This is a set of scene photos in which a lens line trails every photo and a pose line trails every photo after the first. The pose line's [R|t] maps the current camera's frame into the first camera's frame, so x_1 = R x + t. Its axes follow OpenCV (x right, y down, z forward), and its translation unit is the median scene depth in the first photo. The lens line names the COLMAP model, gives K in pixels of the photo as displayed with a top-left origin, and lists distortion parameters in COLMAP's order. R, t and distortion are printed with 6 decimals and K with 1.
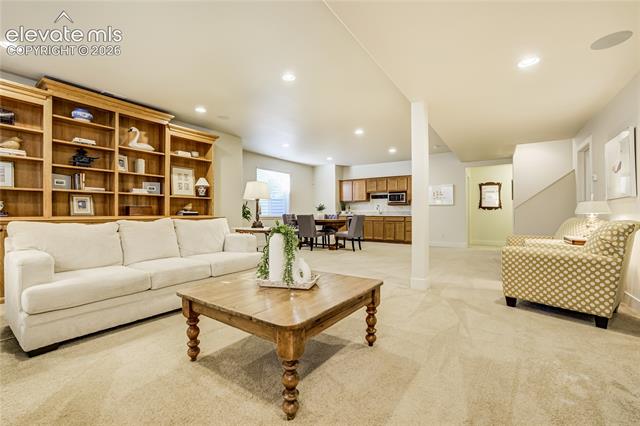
lens RADIAL K [[278.2, 0, 323.8], [0, 278.2, 214.4], [0, 0, 1]] dist [-0.001184, -0.000187]
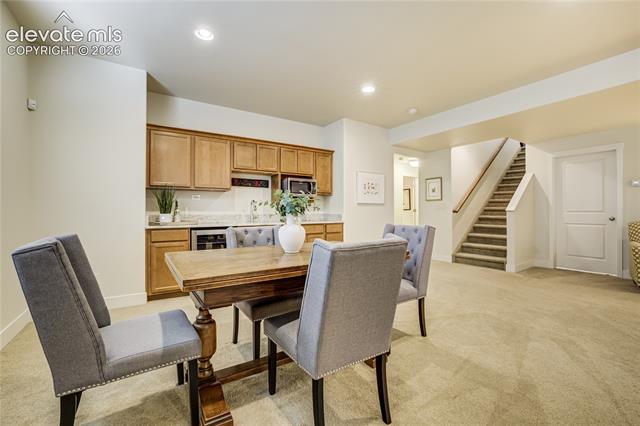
lens RADIAL K [[278.2, 0, 320.7], [0, 278.2, 210.9], [0, 0, 1]] dist [-0.001184, -0.000187]
pose [[0.381506, -0.003810, 0.924358, -0.109048], [0.010494, 0.999945, -0.000209, -0.008859], [-0.924307, 0.009780, 0.381525, 0.421336]]
